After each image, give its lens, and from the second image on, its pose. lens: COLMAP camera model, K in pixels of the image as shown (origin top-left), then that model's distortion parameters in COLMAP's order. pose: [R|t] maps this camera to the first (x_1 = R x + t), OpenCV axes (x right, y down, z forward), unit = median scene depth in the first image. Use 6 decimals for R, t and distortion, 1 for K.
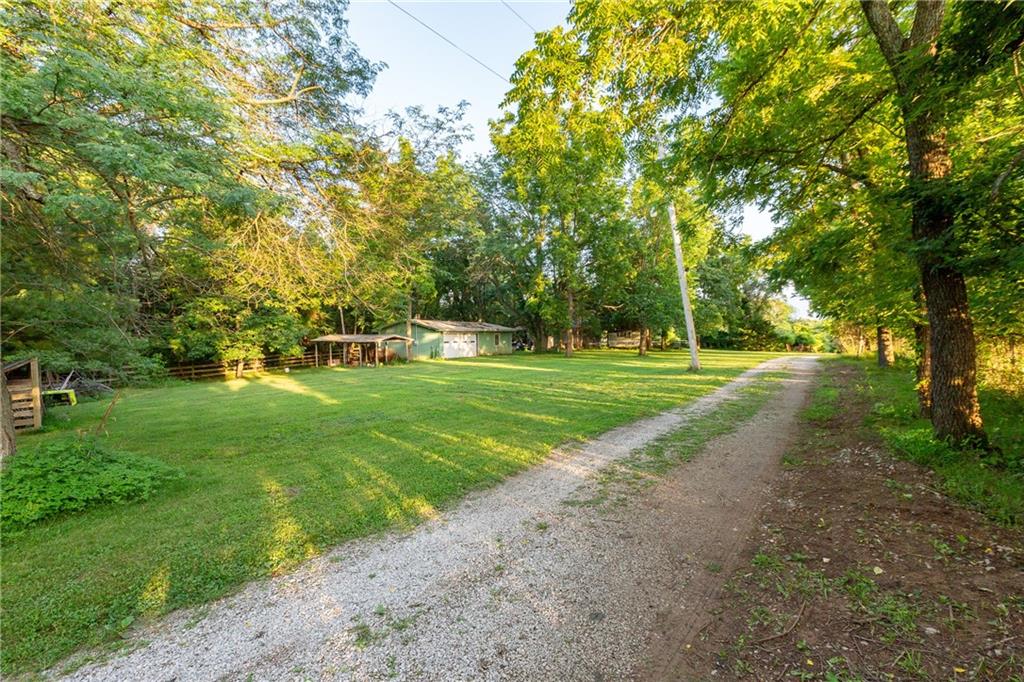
lens RADIAL K [[469.1, 0, 507.6], [0, 469.1, 341.0], [0, 0, 1]] dist [0.001020, -0.000642]
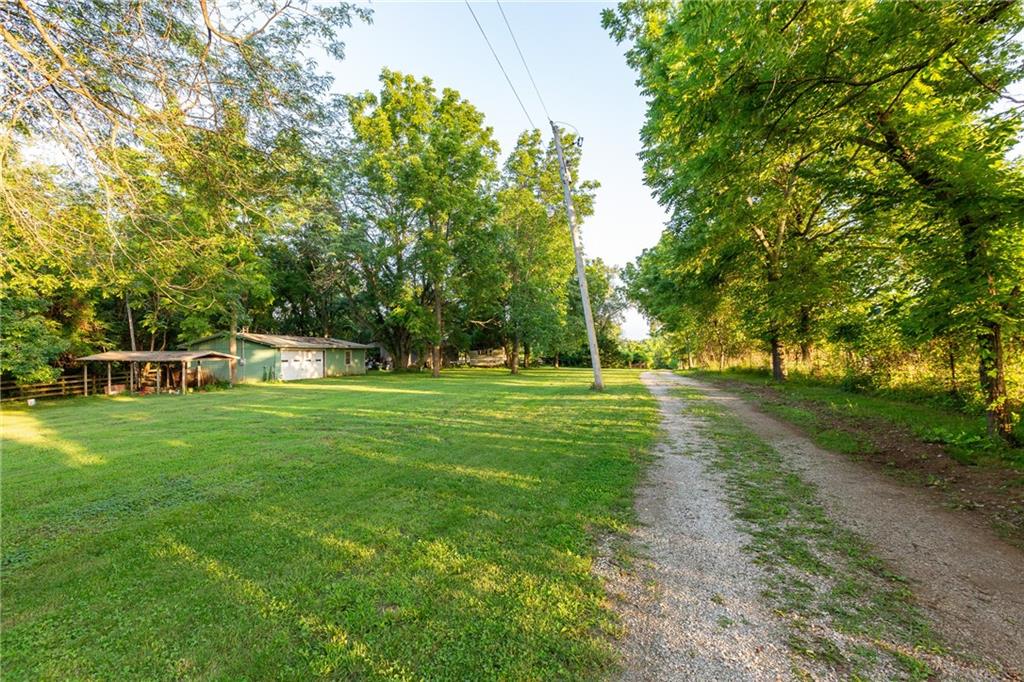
lens RADIAL K [[469.1, 0, 506.7], [0, 469.1, 339.2], [0, 0, 1]] dist [0.001020, -0.000642]
pose [[0.947095, 0.008842, 0.320833, -0.033967], [0.005884, 0.998974, -0.044899, 0.004528], [-0.320901, 0.044411, 0.946071, 0.131647]]
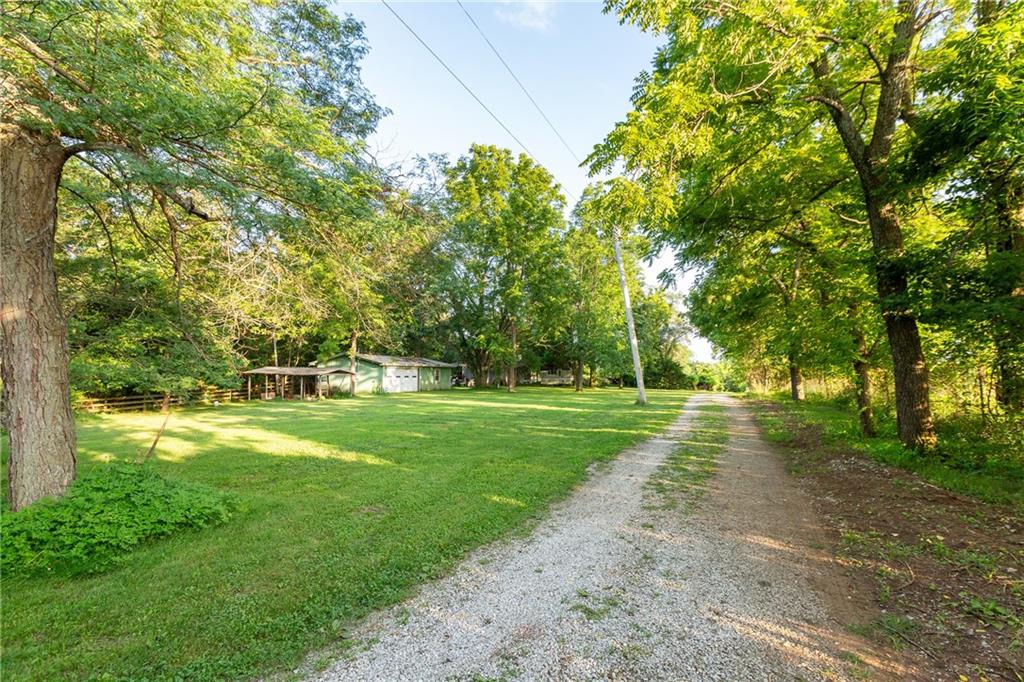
lens RADIAL K [[469.1, 0, 511.8], [0, 469.1, 359.3], [0, 0, 1]] dist [0.001020, -0.000642]
pose [[0.983433, 0.019426, 0.180227, -0.062412], [-0.011606, 0.998949, -0.044344, 0.007255], [-0.180899, 0.041517, 0.982625, -0.007472]]
